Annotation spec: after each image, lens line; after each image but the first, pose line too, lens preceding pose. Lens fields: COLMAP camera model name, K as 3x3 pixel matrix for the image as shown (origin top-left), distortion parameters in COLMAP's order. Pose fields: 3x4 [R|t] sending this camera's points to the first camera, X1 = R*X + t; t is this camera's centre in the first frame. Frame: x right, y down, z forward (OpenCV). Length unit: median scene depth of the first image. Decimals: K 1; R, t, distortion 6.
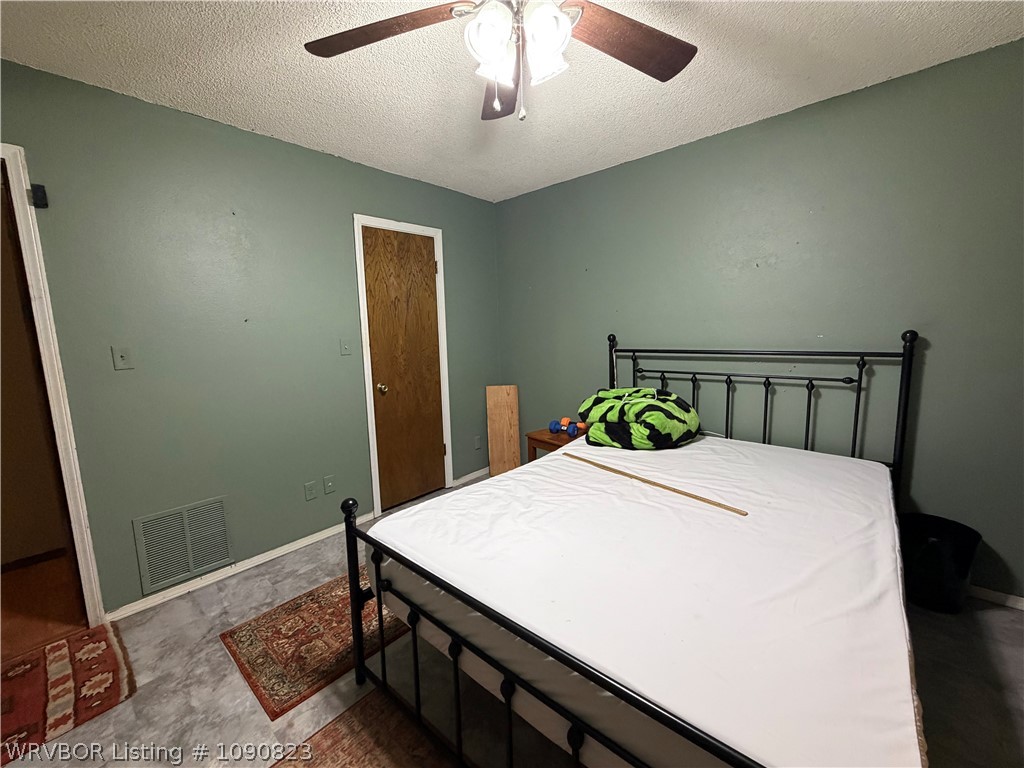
lens RADIAL K [[408.7, 0, 510.9], [0, 408.7, 383.6], [0, 0, 1]] dist [-0.002278, -0.000307]
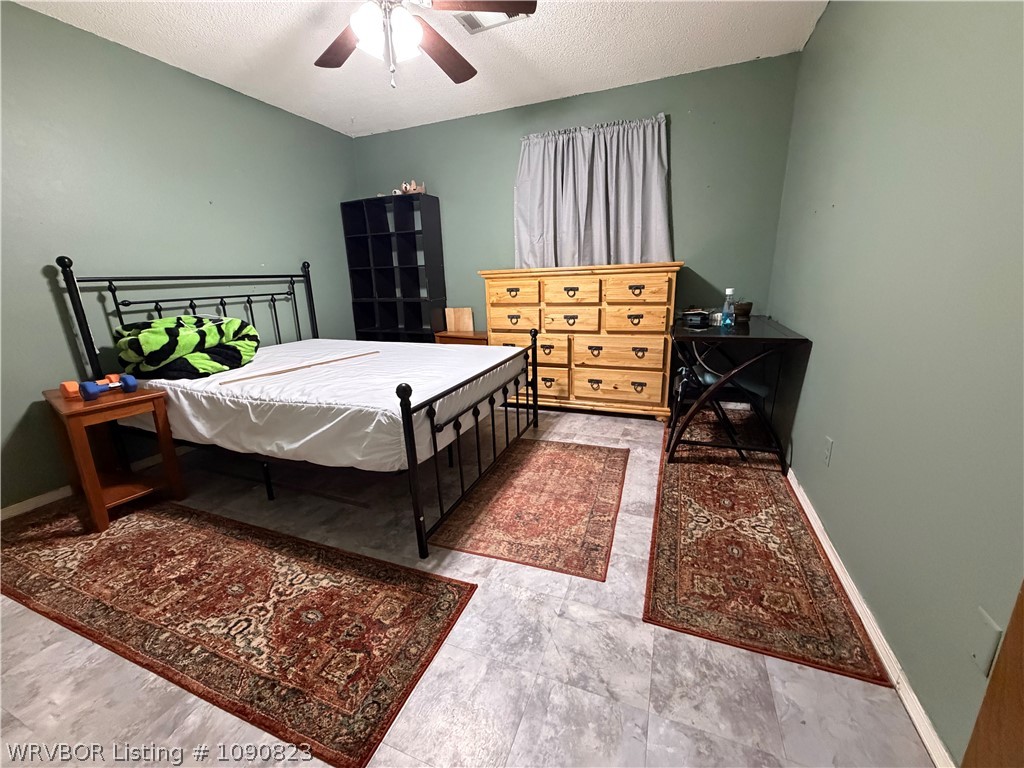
lens RADIAL K [[408.7, 0, 510.3], [0, 408.7, 381.3], [0, 0, 1]] dist [-0.002278, -0.000307]
pose [[-0.333674, -0.199396, 0.921359, -1.015685], [0.170409, 0.948514, 0.266987, 0.040072], [-0.927158, 0.246094, -0.282515, 0.747947]]
